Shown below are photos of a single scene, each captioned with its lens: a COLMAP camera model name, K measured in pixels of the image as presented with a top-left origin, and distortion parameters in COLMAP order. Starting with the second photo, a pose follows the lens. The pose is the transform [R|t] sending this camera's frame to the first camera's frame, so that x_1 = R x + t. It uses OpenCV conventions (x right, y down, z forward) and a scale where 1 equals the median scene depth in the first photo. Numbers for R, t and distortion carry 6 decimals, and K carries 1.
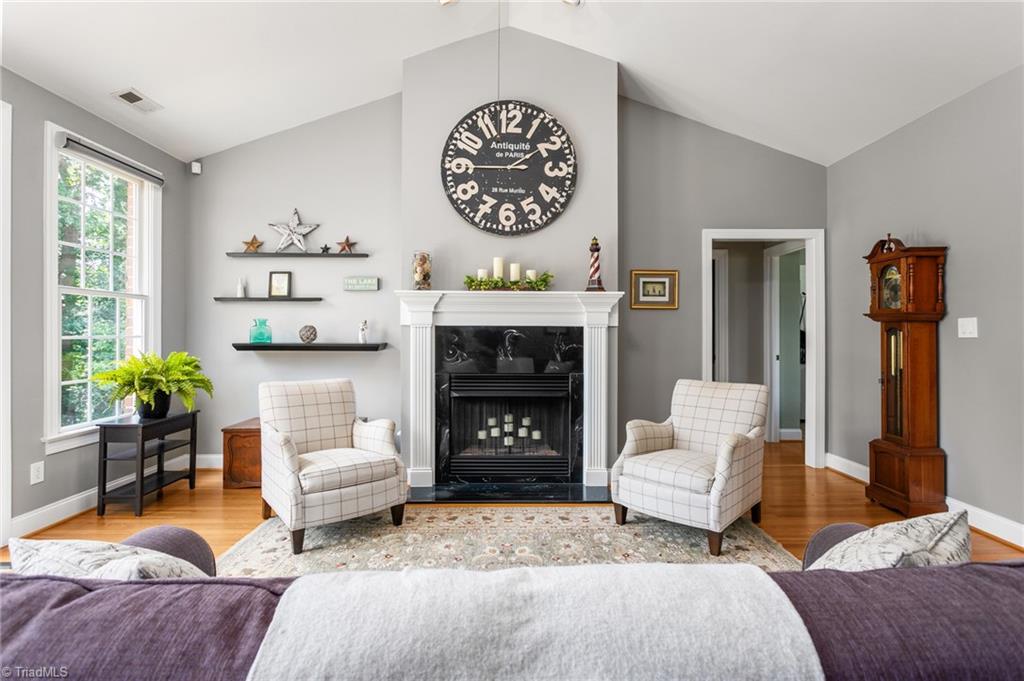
lens RADIAL K [[491.8, 0, 518.7], [0, 491.8, 329.2], [0, 0, 1]] dist [-0.001928, 0.000467]
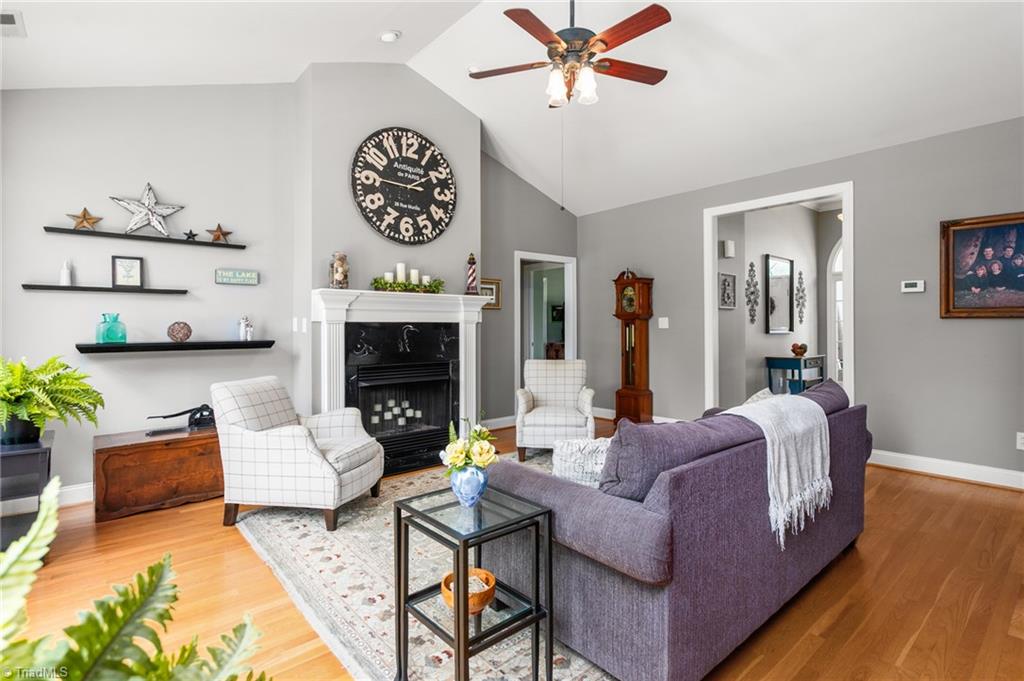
lens RADIAL K [[491.8, 0, 518.7], [0, 491.8, 329.2], [0, 0, 1]] dist [-0.001928, 0.000467]
pose [[0.769577, -0.010701, 0.638465, -0.567971], [0.002168, 0.999898, 0.014146, -0.005802], [-0.638551, -0.009502, 0.769521, -0.071257]]
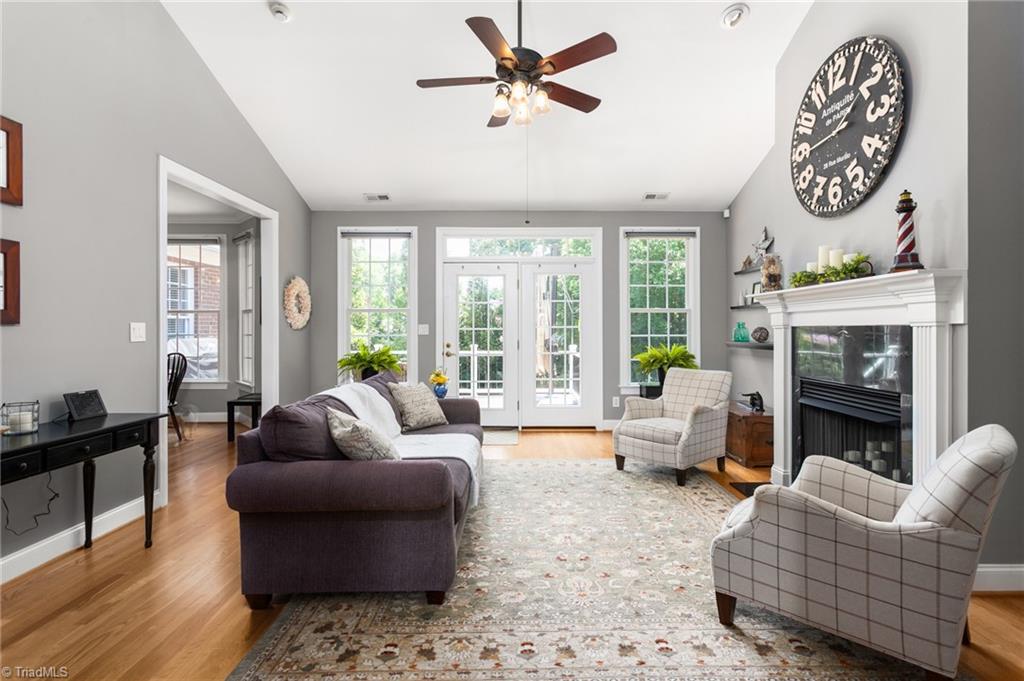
lens RADIAL K [[501.2, 0, 525.4], [0, 501.2, 334.9], [0, 0, 1]] dist [0.014944, 0.000269]
pose [[-0.005327, 0.005584, -0.999970, 0.830112], [0.008054, 0.999952, 0.005541, -0.000078], [0.999953, -0.008024, -0.005372, 0.483465]]
